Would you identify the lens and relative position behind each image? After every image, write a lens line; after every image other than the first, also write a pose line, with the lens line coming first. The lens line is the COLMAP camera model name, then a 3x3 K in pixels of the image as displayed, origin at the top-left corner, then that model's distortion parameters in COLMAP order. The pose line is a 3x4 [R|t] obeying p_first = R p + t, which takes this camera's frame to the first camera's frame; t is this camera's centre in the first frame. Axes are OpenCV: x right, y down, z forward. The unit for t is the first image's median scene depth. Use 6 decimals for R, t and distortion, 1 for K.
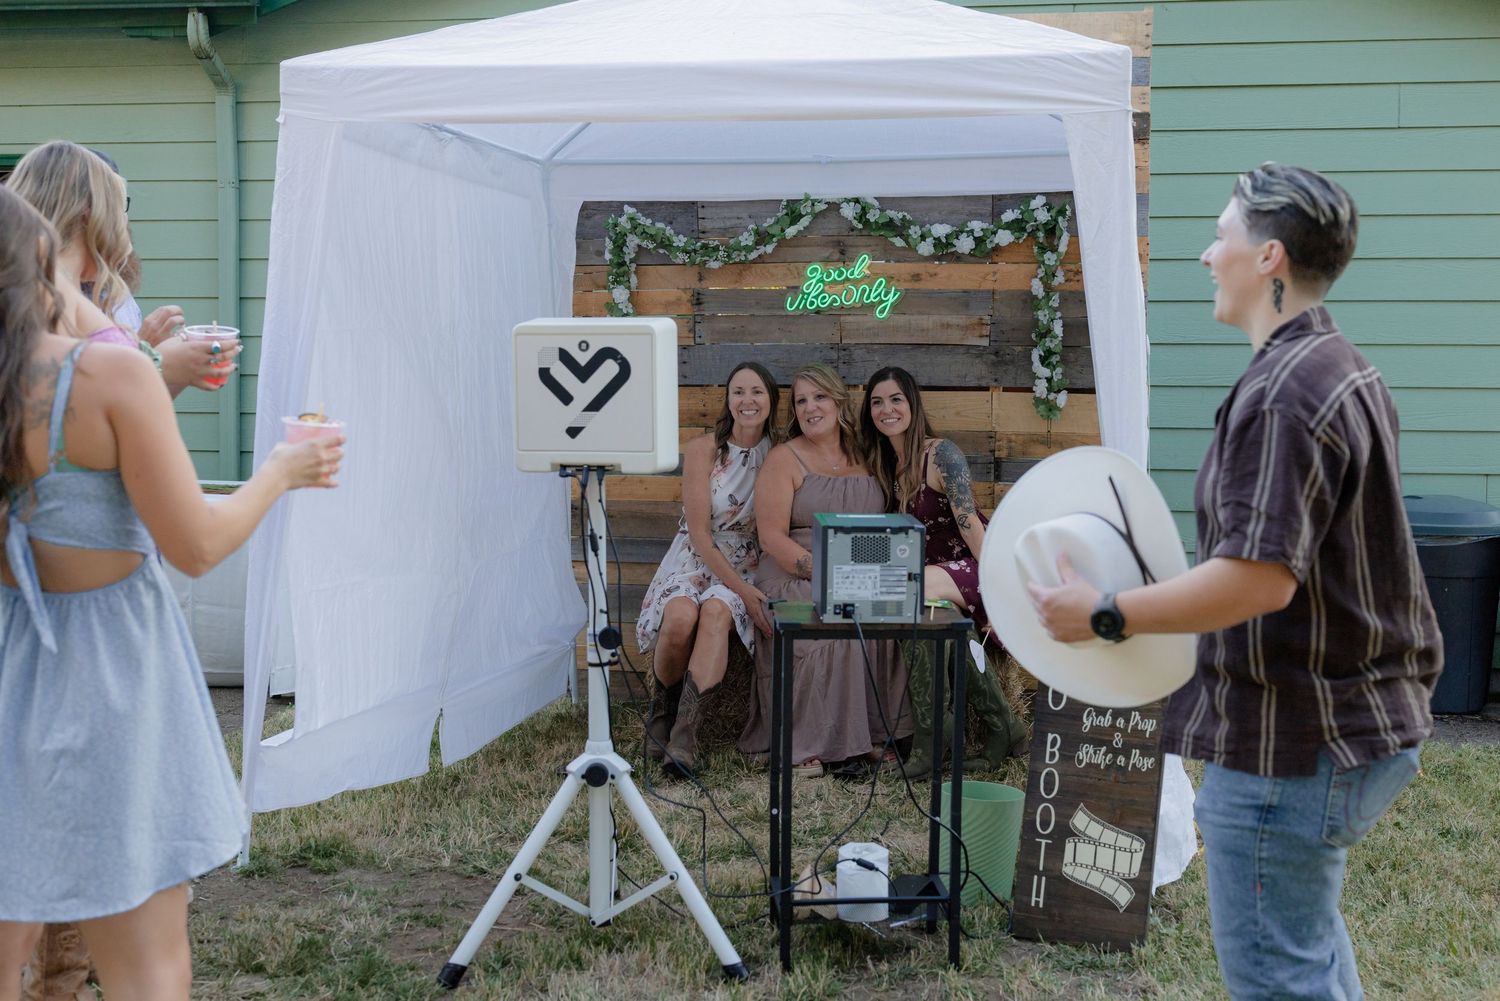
lens RADIAL K [[1579.8, 0, 750.3], [0, 1579.8, 530.3], [0, 0, 1]] dist [-0.004031, -0.001105]
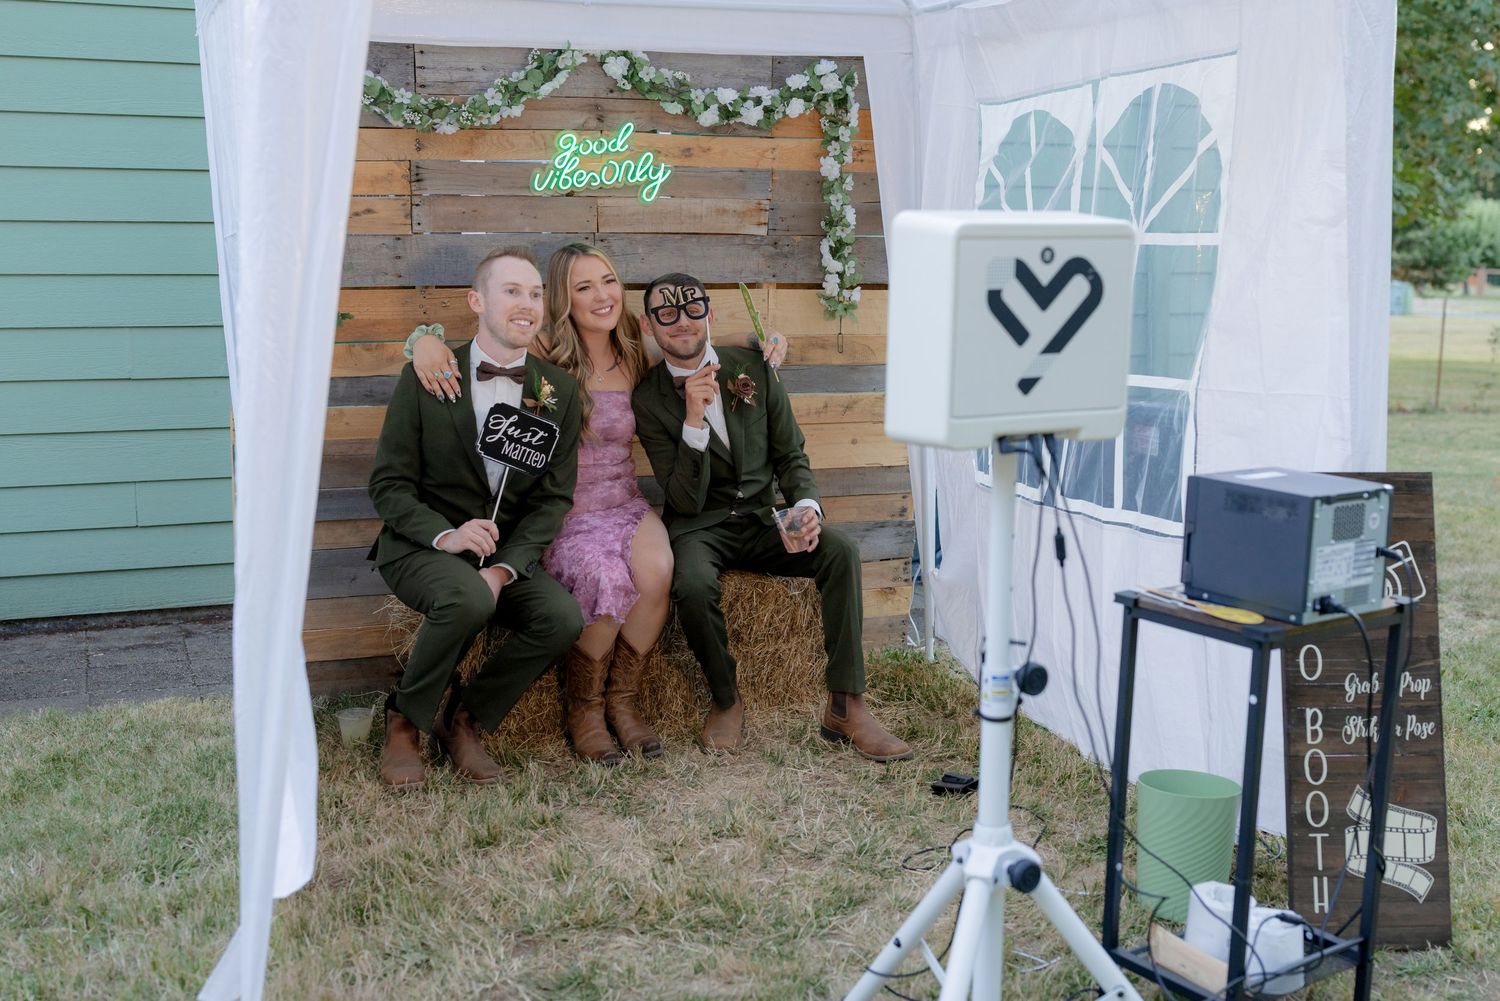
lens RADIAL K [[1579.8, 0, 750.3], [0, 1579.8, 530.3], [0, 0, 1]] dist [-0.004031, -0.001105]
pose [[0.874545, -0.090322, 0.476459, -0.285295], [0.053539, 0.994479, 0.090251, -0.036058], [-0.481980, -0.053420, 0.874552, 0.249842]]
